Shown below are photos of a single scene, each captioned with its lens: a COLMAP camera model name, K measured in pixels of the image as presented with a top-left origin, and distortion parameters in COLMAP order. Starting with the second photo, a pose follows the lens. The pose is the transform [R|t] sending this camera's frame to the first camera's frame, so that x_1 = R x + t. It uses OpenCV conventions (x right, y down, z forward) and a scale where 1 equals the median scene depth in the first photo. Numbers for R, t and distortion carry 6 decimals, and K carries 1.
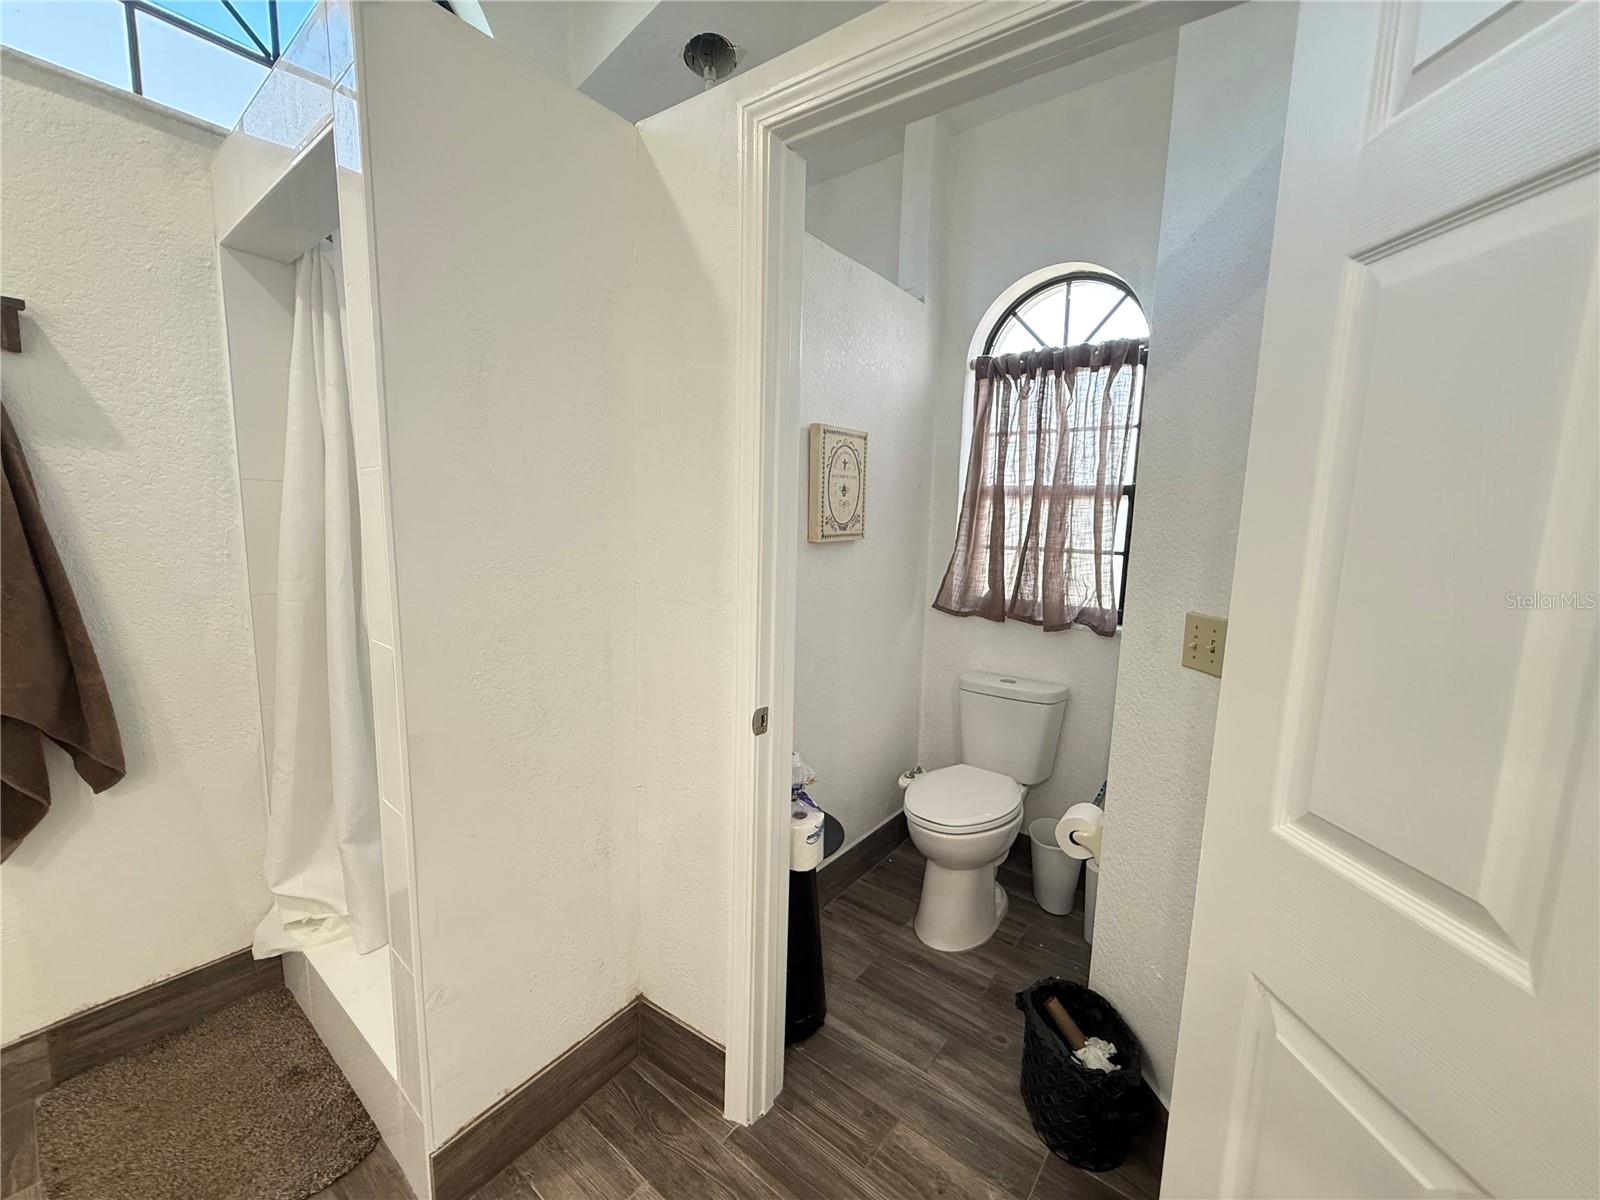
lens RADIAL K [[636.6, 0, 796.2], [0, 636.6, 601.0], [0, 0, 1]] dist [0.001355, 0.000144]
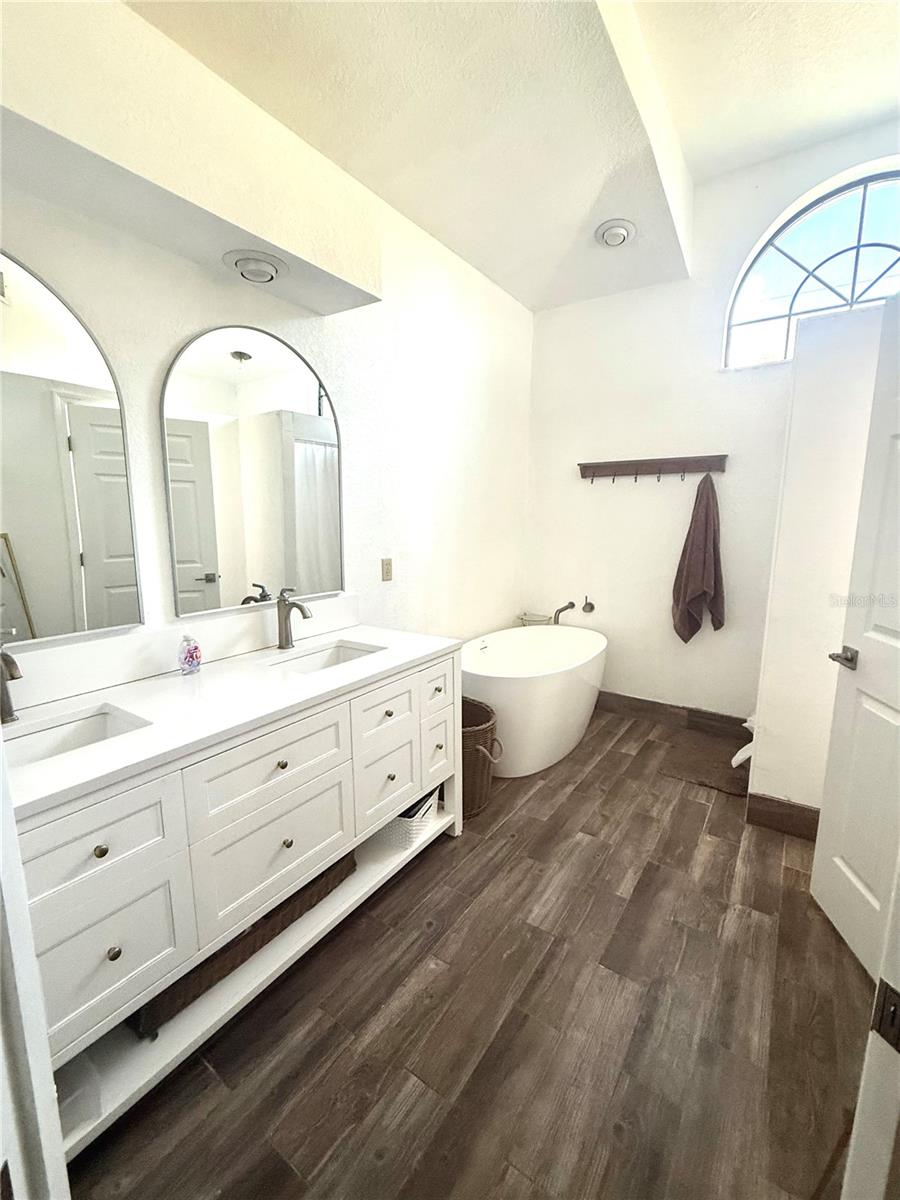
lens RADIAL K [[519.6, 0, 450.0], [0, 519.6, 600.0], [0, 0, 1]] dist [0.000769, 0.000315]
pose [[0.060763, 0.133326, -0.989208, 1.003776], [-0.136714, 0.982811, 0.124066, 0.052947], [0.988745, 0.127700, 0.077946, -0.300396]]
